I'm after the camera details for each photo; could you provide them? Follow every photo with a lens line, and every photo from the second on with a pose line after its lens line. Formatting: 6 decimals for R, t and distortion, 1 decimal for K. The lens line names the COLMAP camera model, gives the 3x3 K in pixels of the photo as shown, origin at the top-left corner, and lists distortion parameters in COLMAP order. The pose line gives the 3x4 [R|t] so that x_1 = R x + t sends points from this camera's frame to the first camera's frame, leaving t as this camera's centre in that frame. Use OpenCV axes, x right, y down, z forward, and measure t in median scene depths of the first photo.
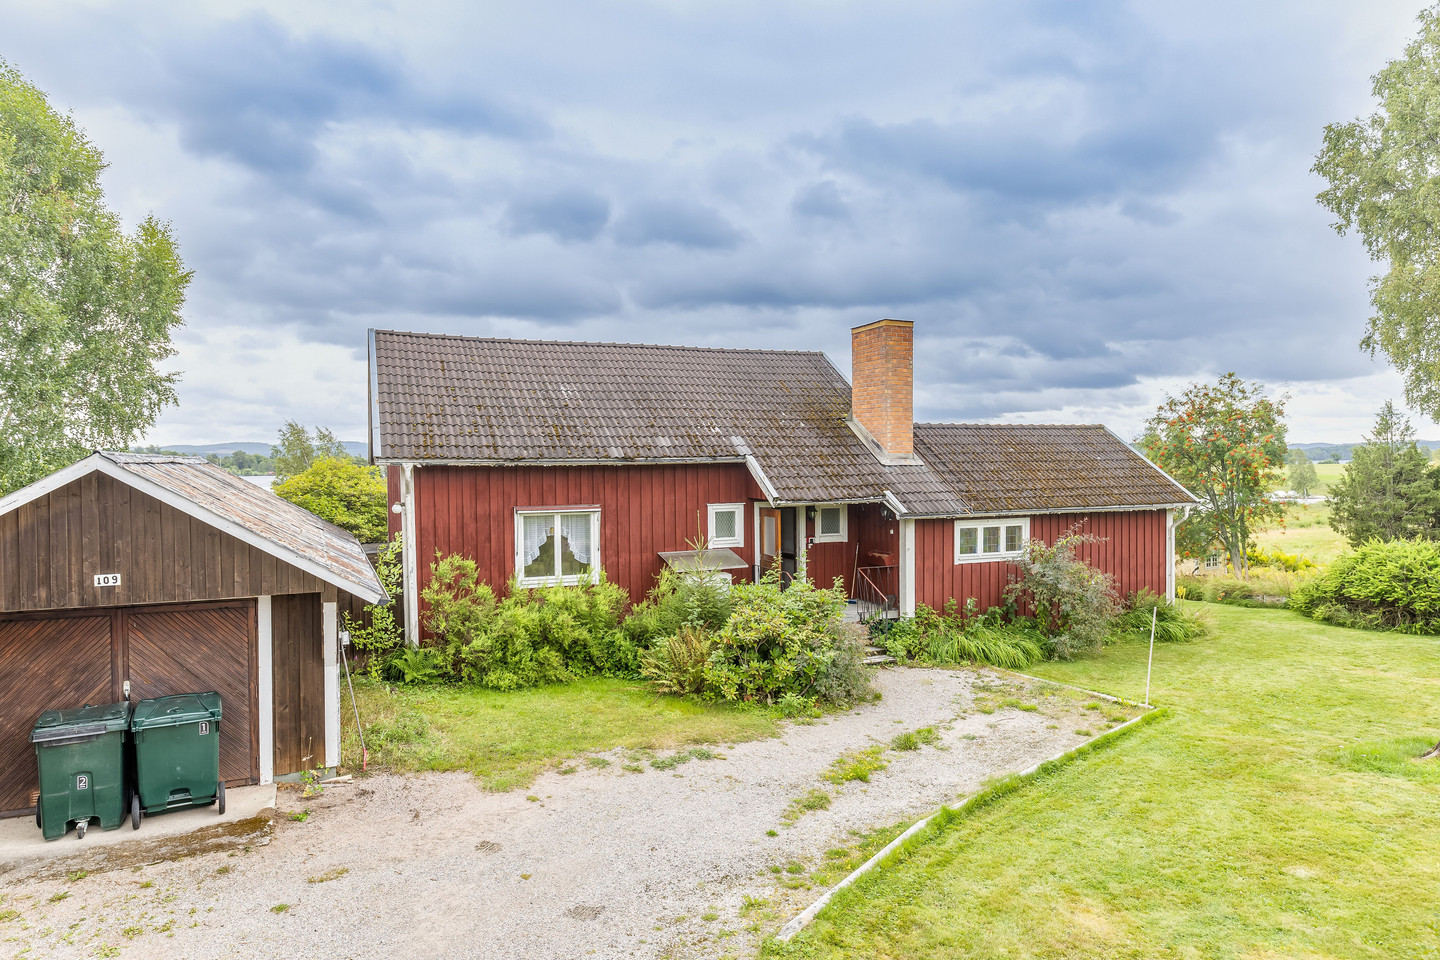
lens RADIAL K [[891.6, 0, 720.0], [0, 891.6, 480.0], [0, 0, 1]] dist [-0.010409, -0.001513]
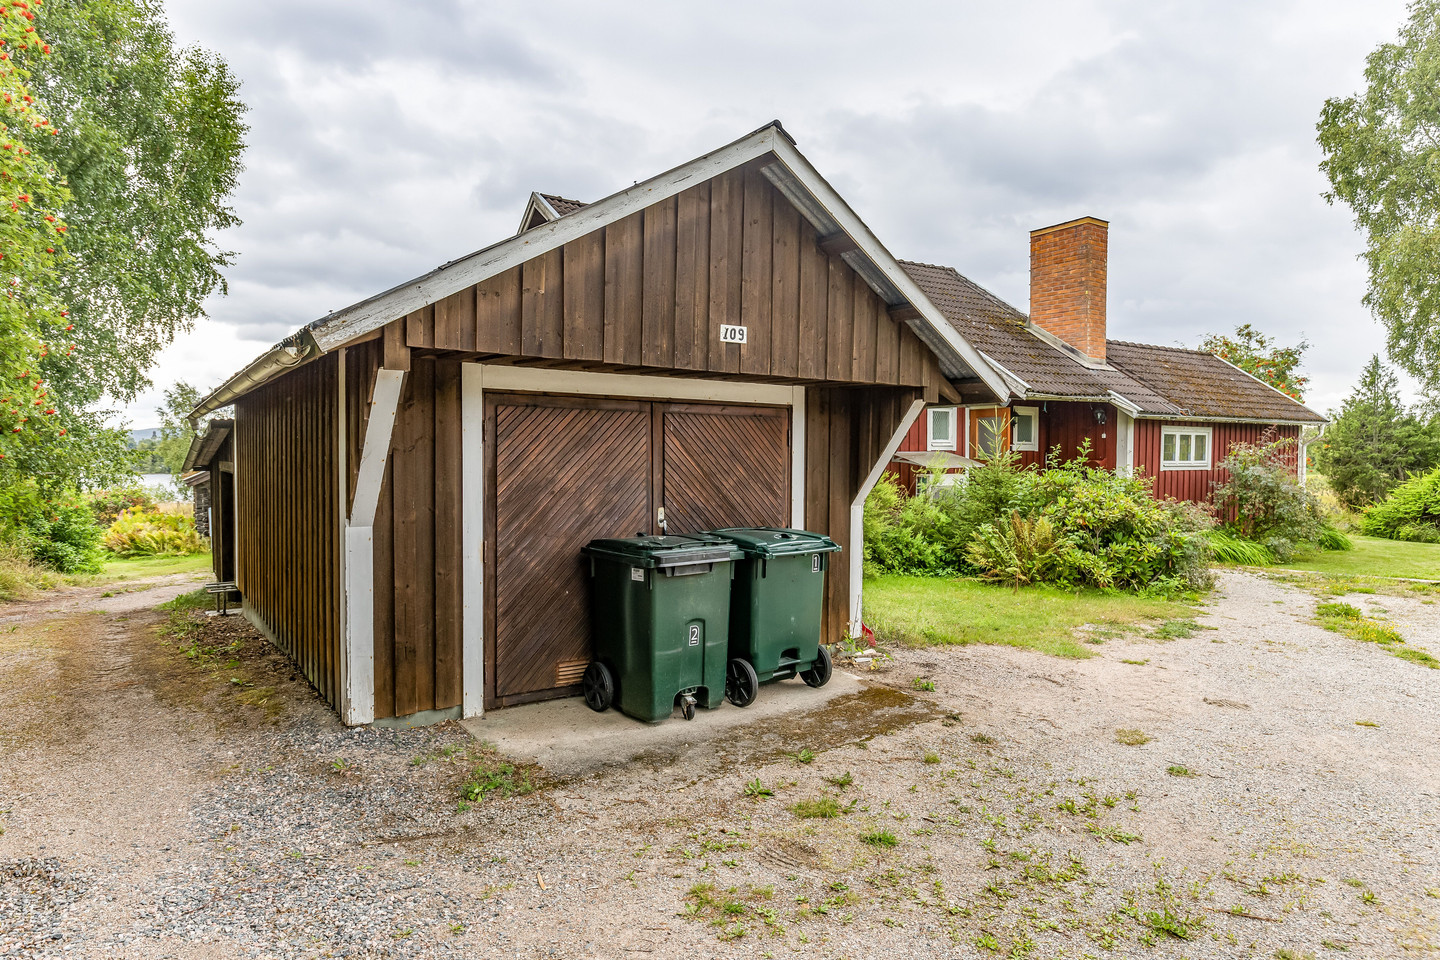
lens RADIAL K [[859.1, 0, 720.0], [0, 859.1, 480.0], [0, 0, 1]] dist [-0.007444, -0.001313]
pose [[0.984071, 0.004263, 0.177726, -0.393824], [-0.005679, 0.999956, 0.007461, 0.105664], [-0.177687, -0.008352, 0.984052, 0.172977]]
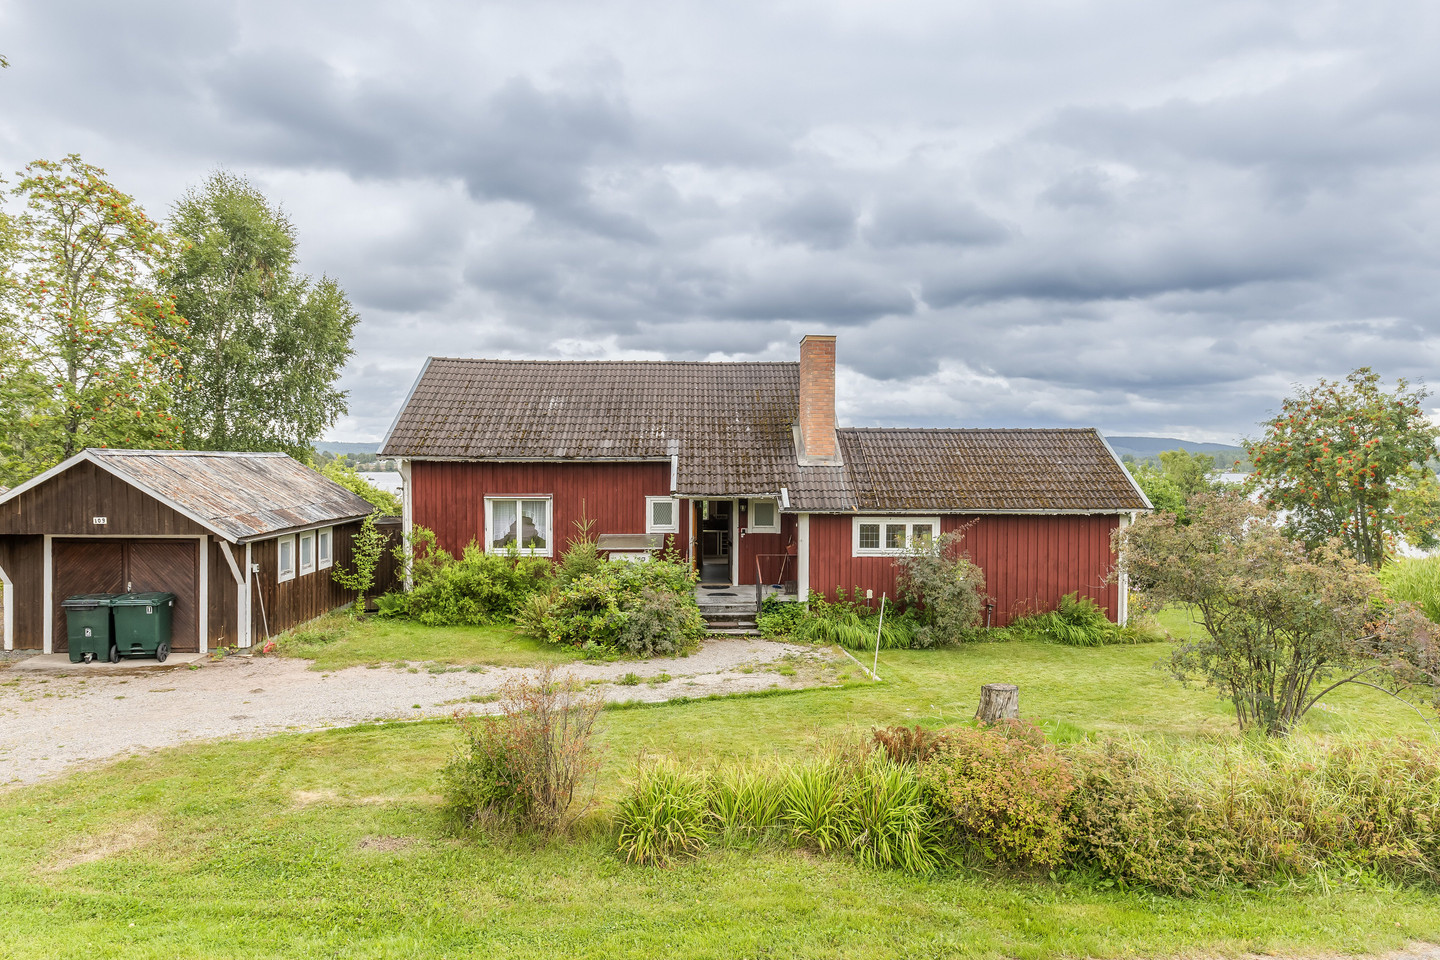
lens RADIAL K [[909.4, 0, 720.0], [0, 909.4, 480.0], [0, 0, 1]] dist [-0.029990, 0.001109]
pose [[0.930752, 0.018261, -0.365195, 0.543655], [-0.019397, 0.999812, 0.000557, 0.002824], [0.365137, 0.006565, 0.930931, -0.107975]]
